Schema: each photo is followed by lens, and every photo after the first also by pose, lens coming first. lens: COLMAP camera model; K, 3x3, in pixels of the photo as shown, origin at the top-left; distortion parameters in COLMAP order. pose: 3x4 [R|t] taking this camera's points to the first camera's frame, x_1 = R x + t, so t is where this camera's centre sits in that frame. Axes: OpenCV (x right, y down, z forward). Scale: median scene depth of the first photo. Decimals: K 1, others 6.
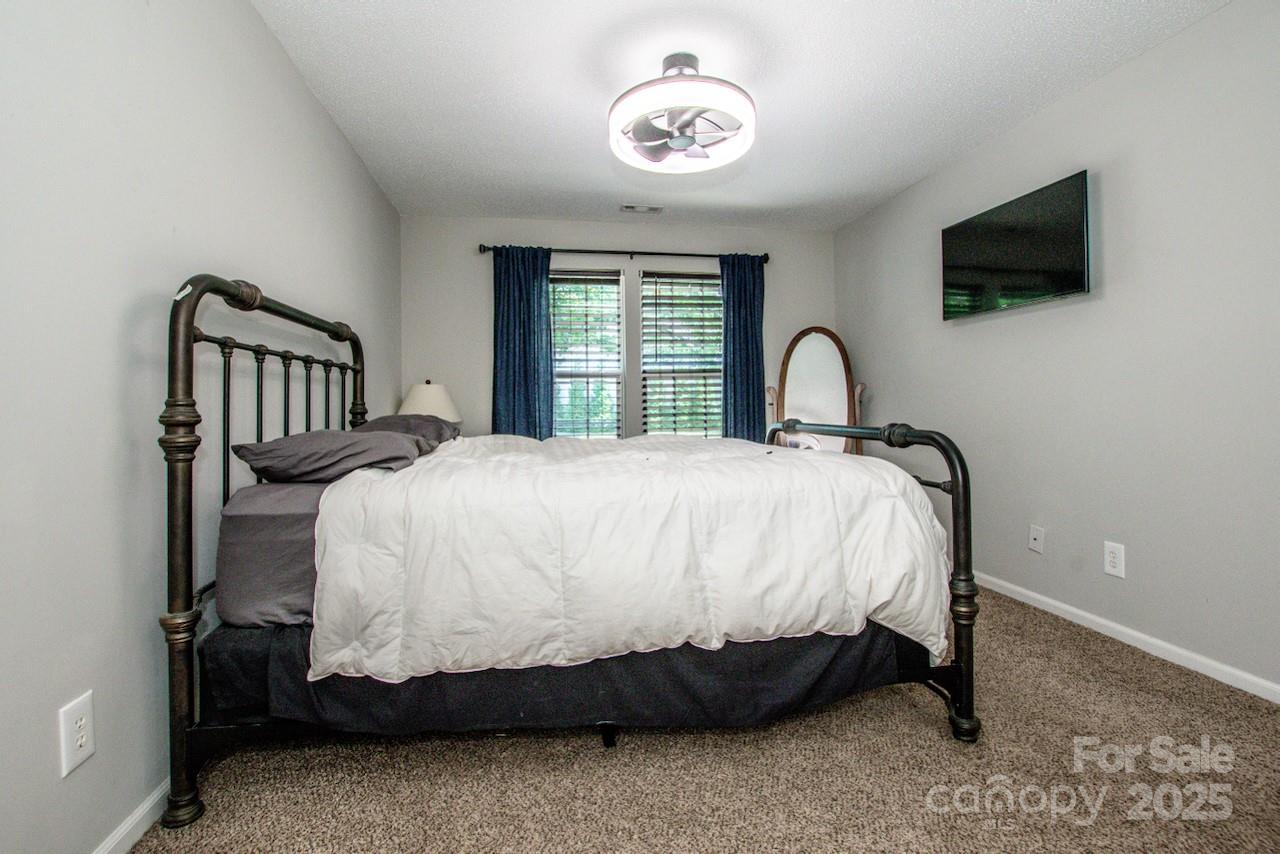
lens RADIAL K [[598.0, 0, 638.3], [0, 598.0, 406.5], [0, 0, 1]] dist [-0.001655, -0.000265]
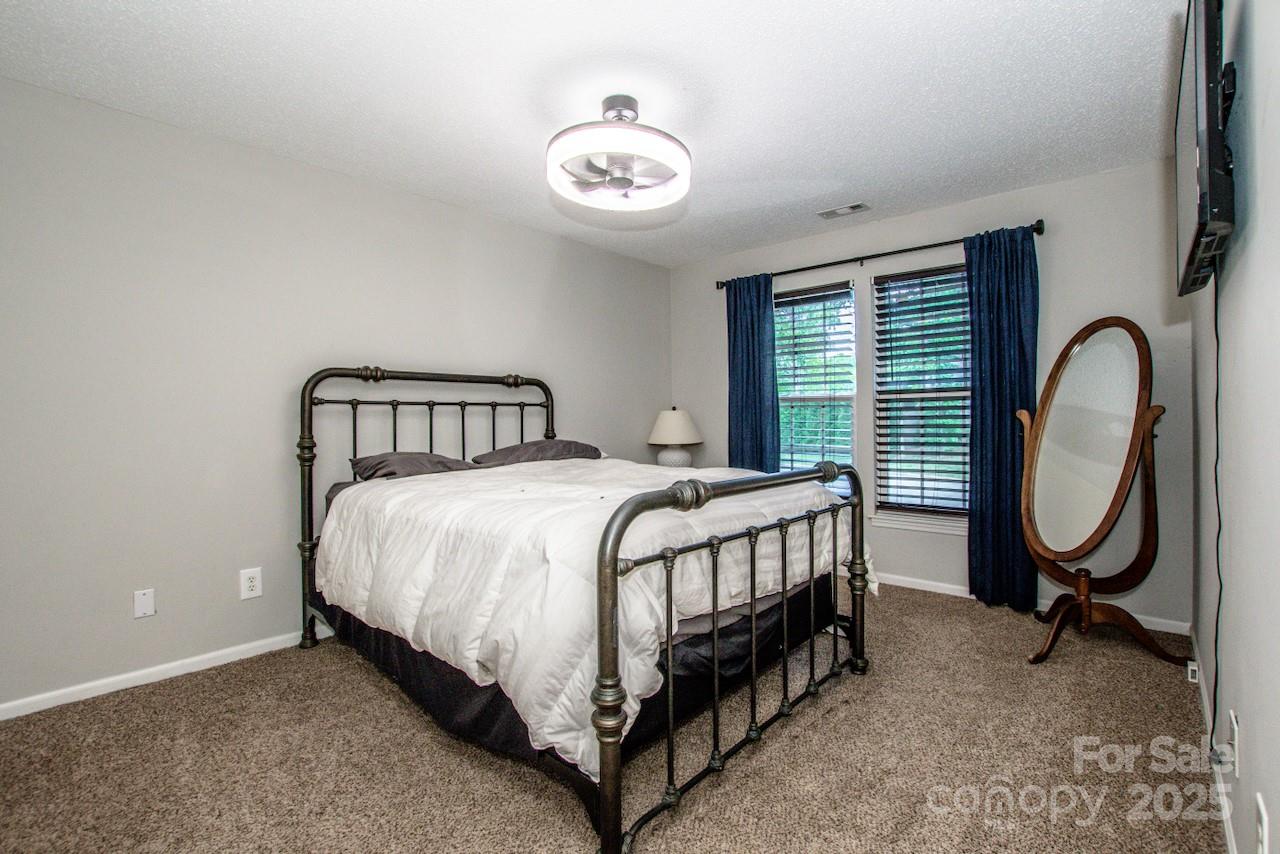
lens RADIAL K [[576.0, 0, 640.0], [0, 576.0, 427.0], [0, 0, 1]] dist [-0.000661, -0.000057]
pose [[0.623847, 0.023626, -0.781189, 0.486706], [-0.005240, 0.999647, 0.026048, -0.032434], [0.781529, -0.012157, 0.623751, 0.232129]]
